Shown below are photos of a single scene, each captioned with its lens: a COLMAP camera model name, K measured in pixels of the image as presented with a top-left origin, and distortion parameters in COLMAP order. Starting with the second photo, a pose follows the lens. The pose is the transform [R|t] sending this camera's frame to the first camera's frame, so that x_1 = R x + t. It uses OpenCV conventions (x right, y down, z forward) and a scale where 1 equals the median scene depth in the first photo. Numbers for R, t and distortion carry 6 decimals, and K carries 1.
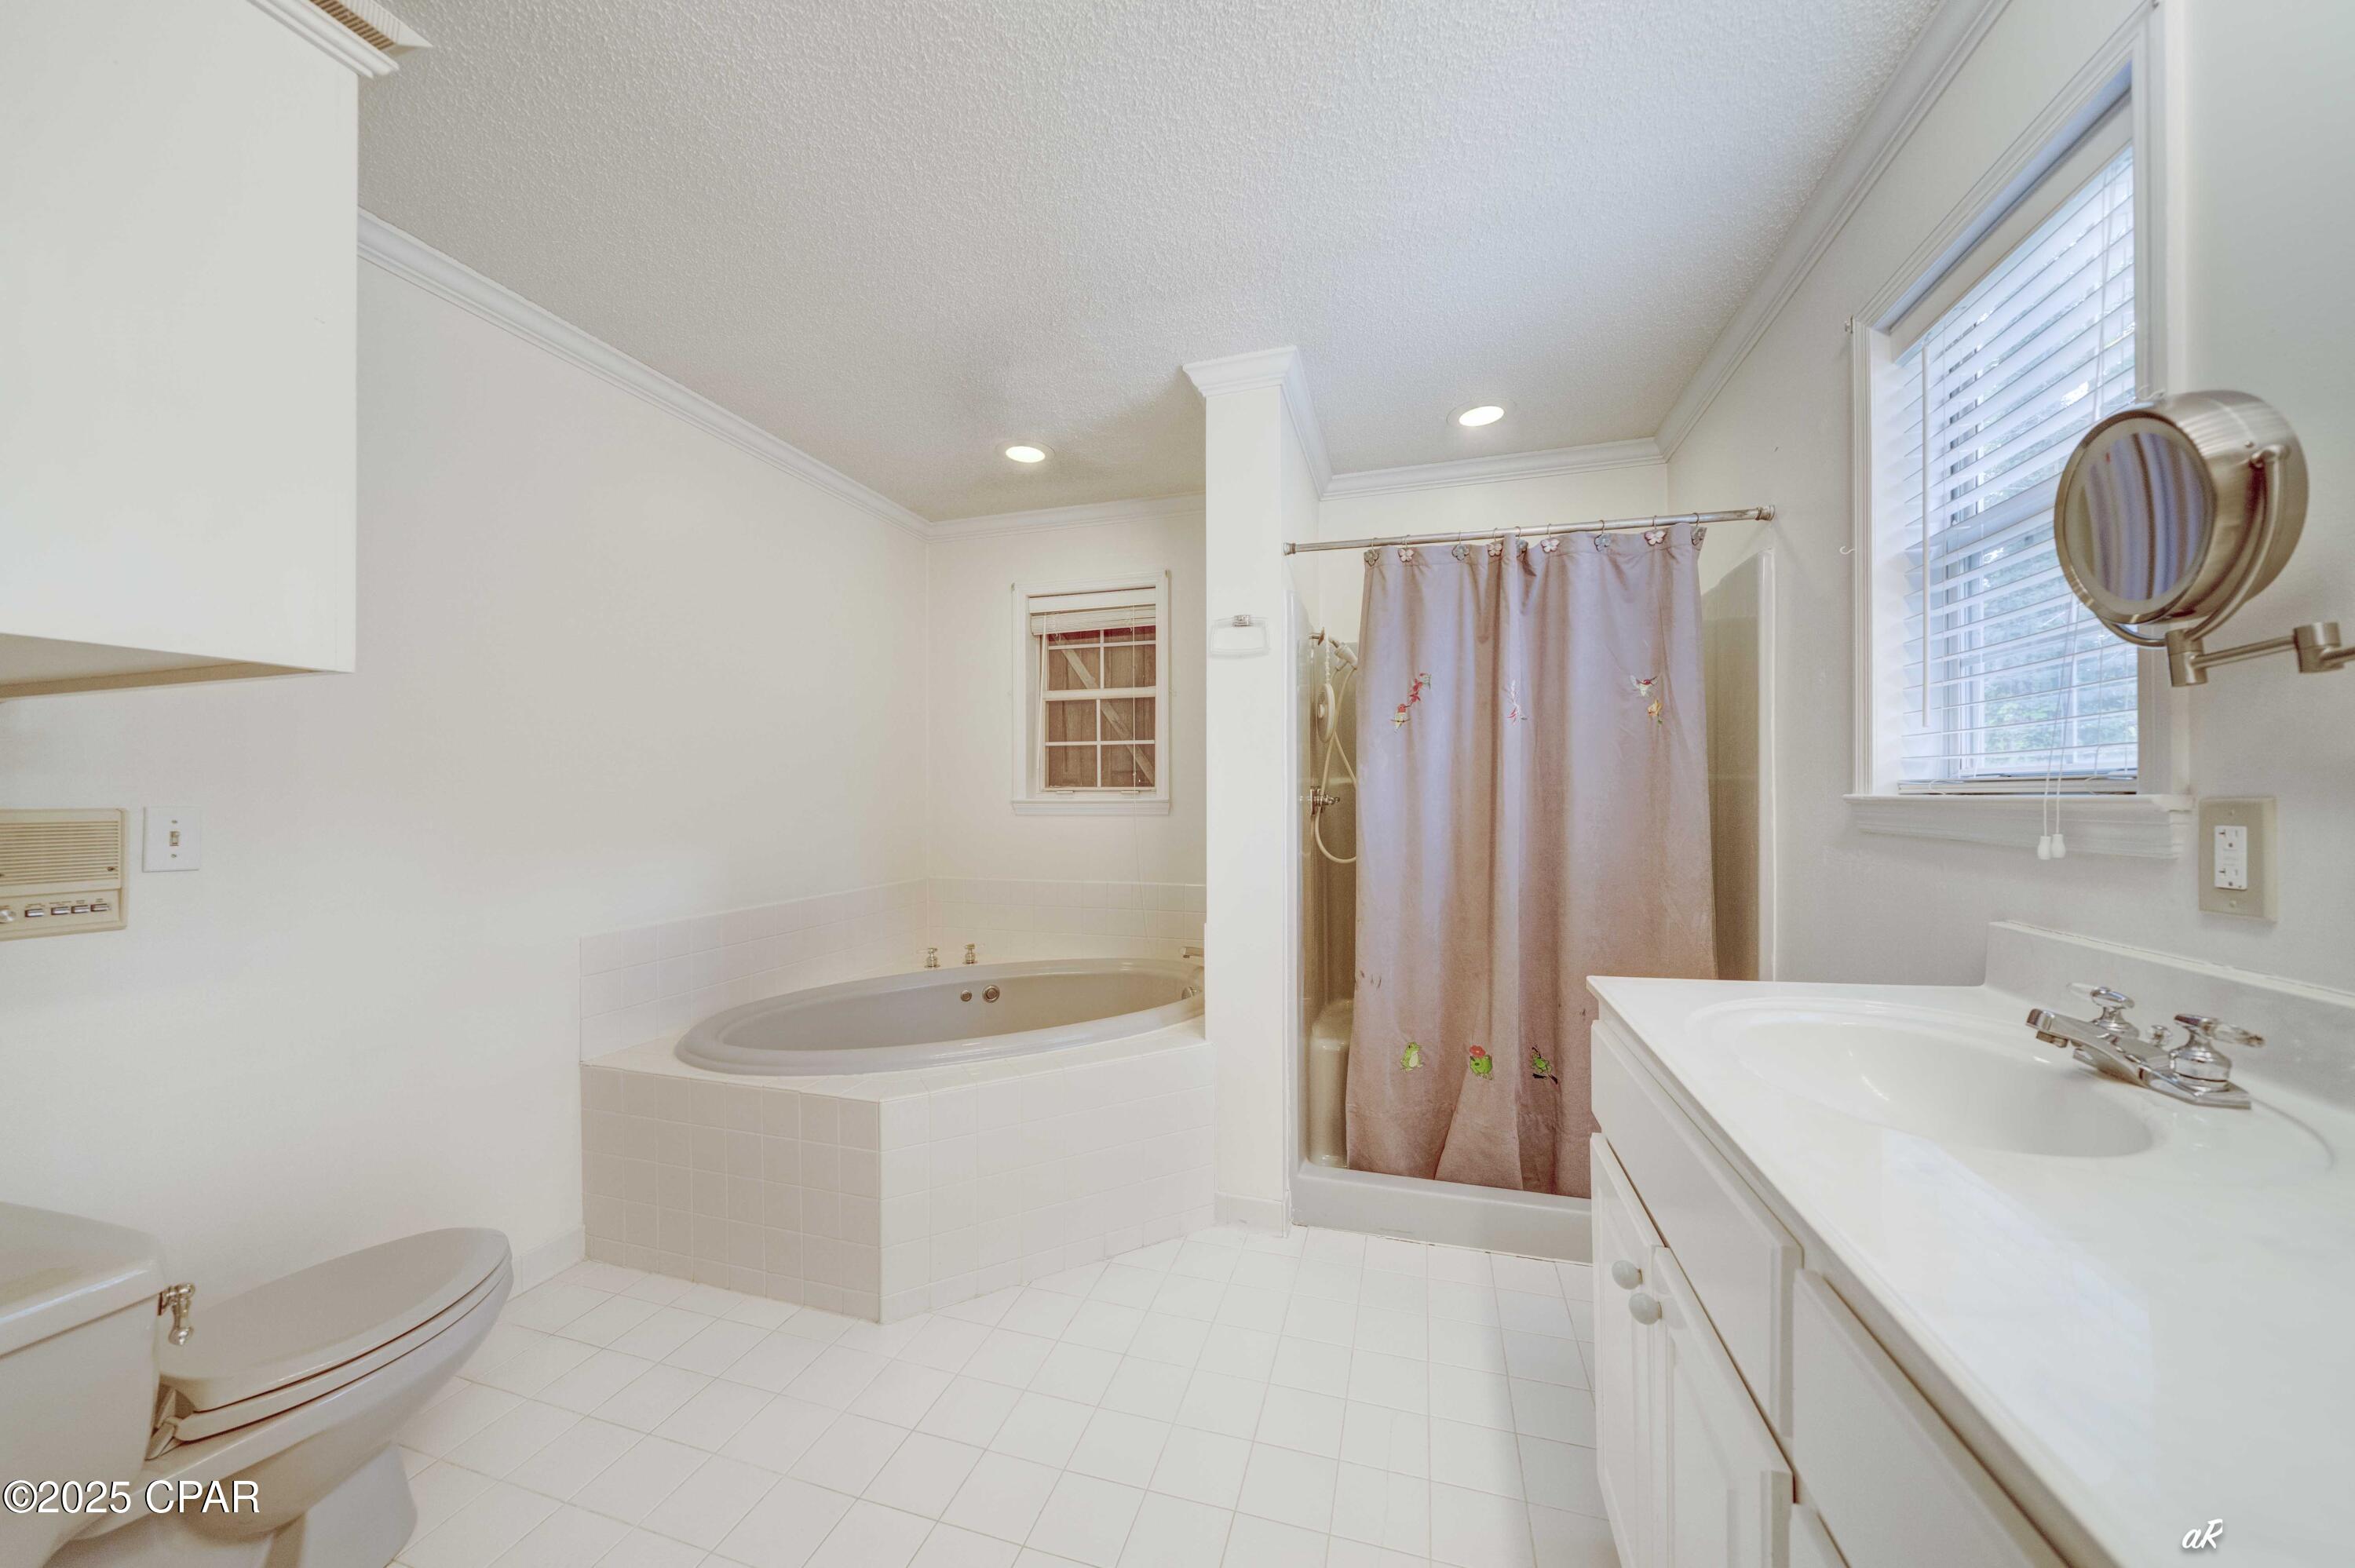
lens RADIAL K [[807.4, 0, 1181.5], [0, 807.4, 798.5], [0, 0, 1]] dist [-0.005844, 0.000355]
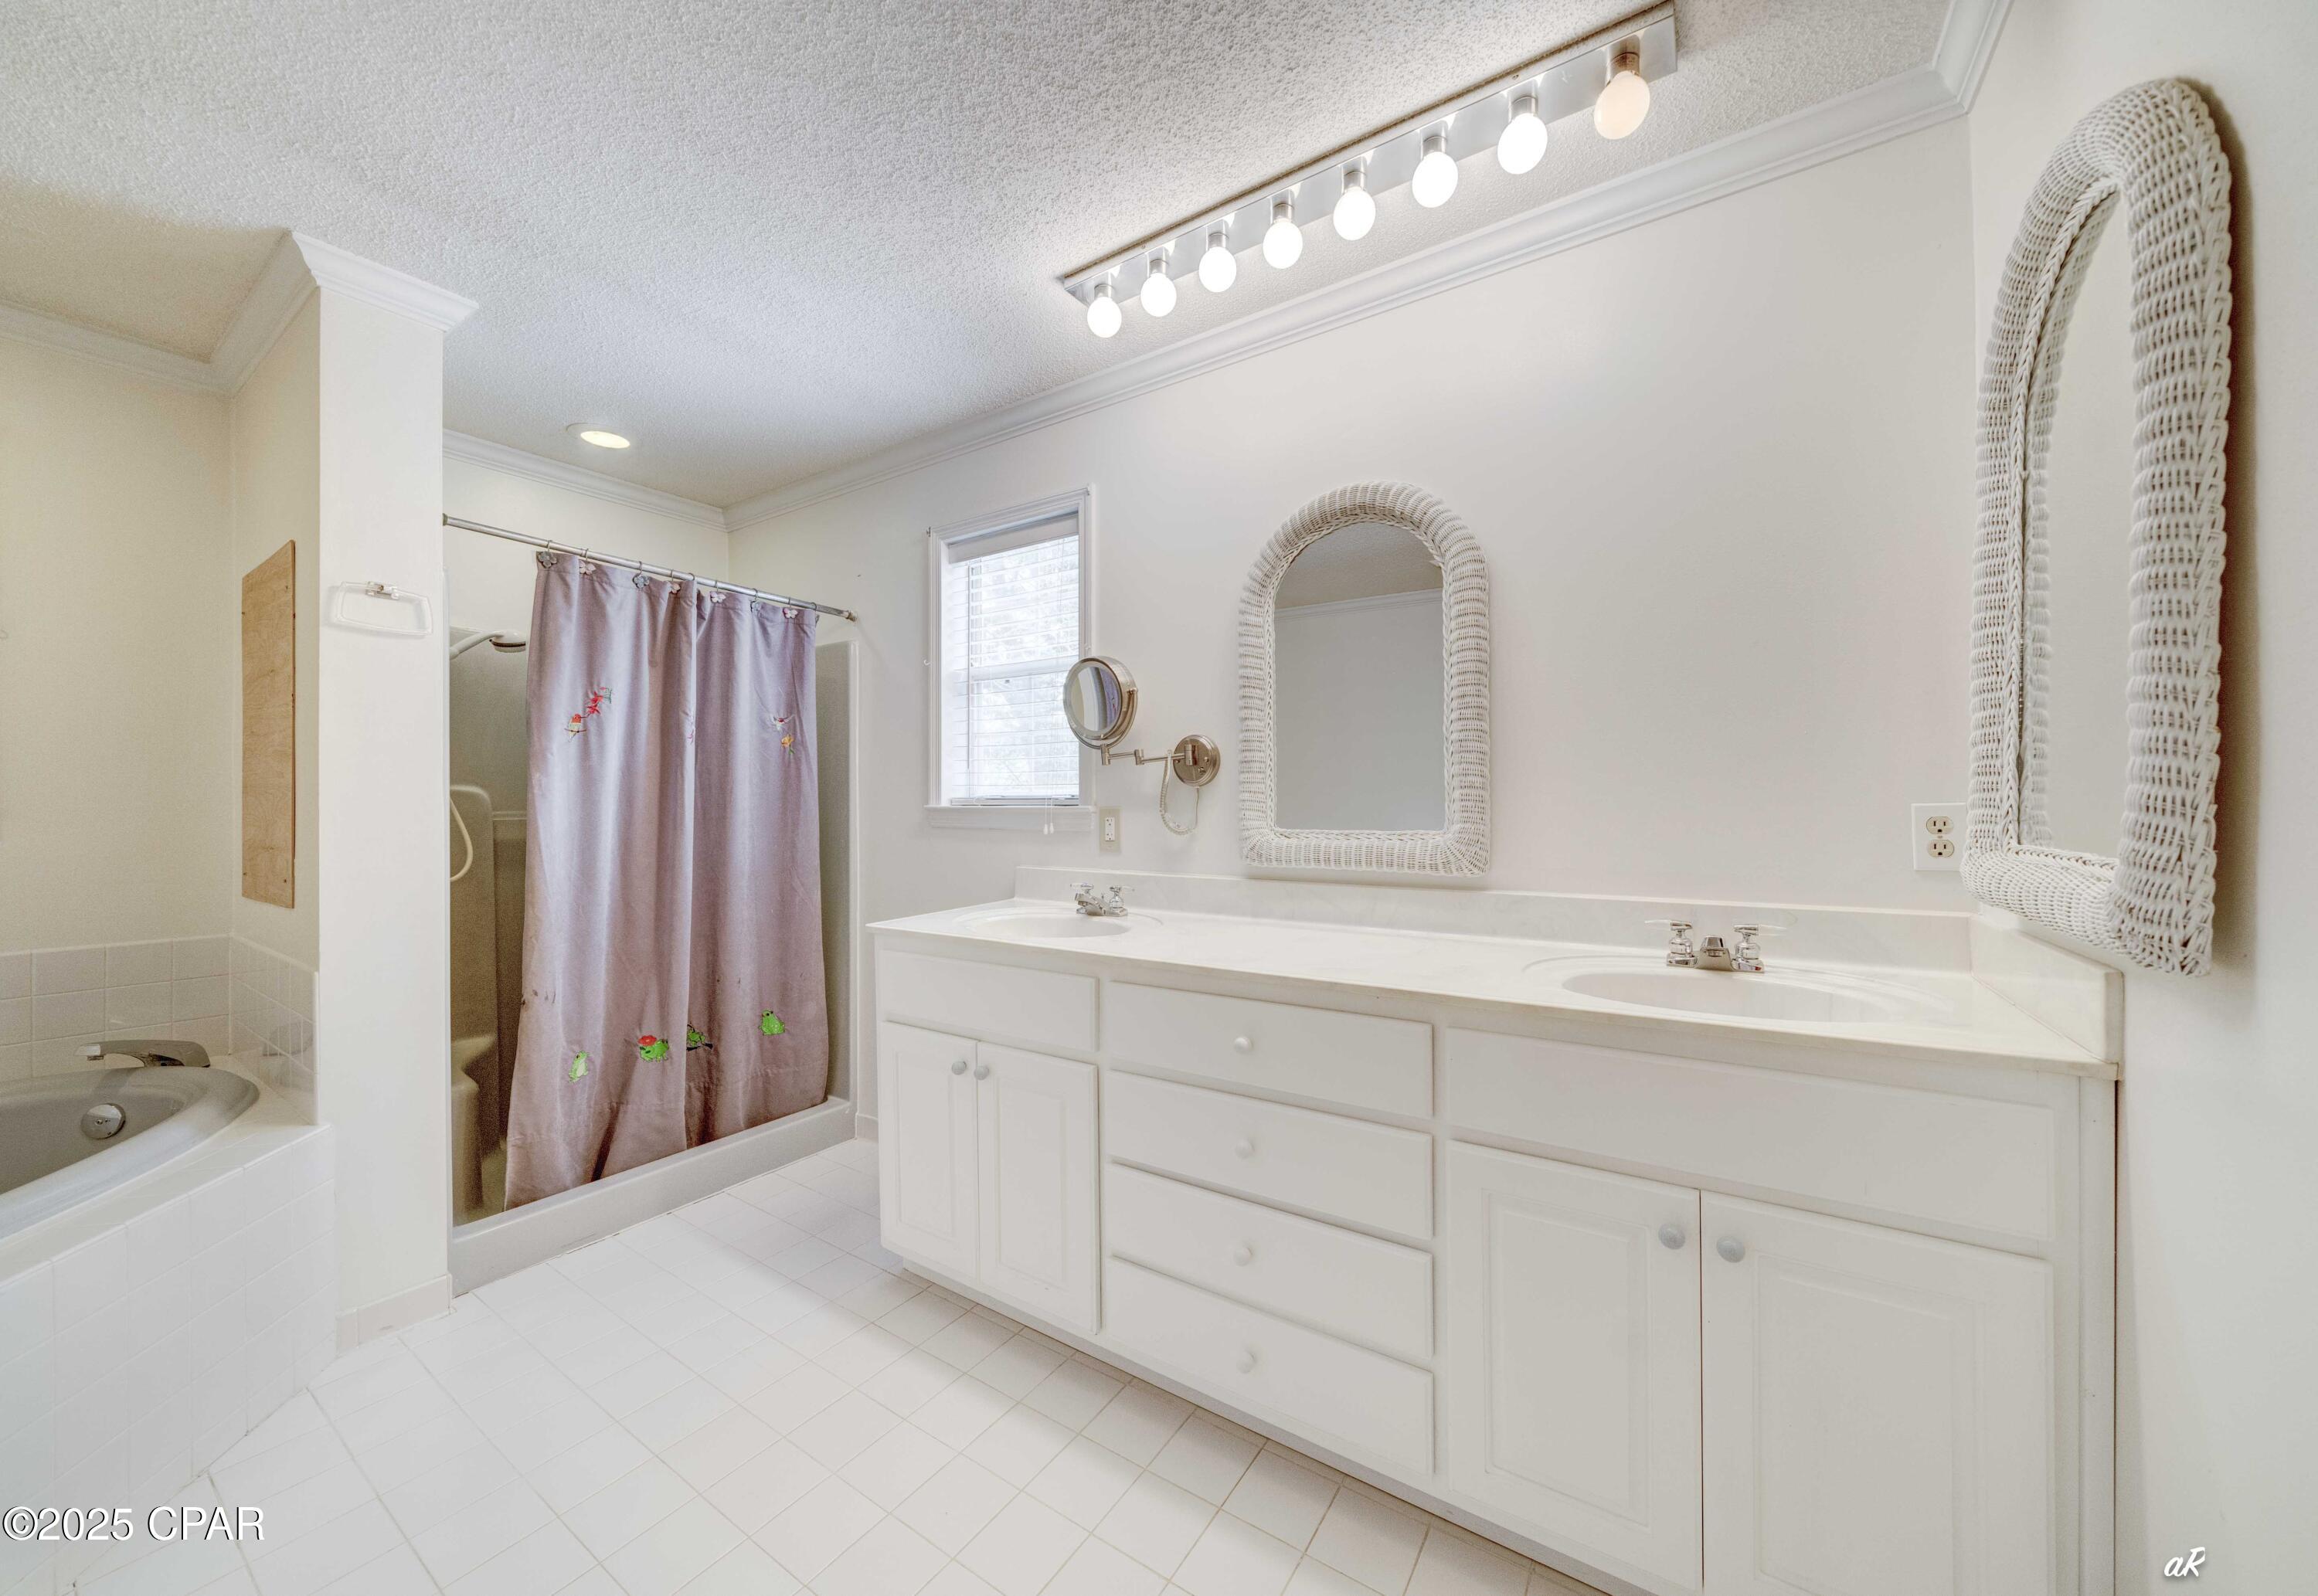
lens RADIAL K [[834.6, 0, 1164.7], [0, 834.6, 803.2], [0, 0, 1]] dist [0.004758, -0.000034]
pose [[0.296452, 0.005466, 0.955032, -0.536613], [0.002204, 0.999977, -0.006407, 0.001834], [-0.955045, 0.004004, 0.296433, -0.004850]]
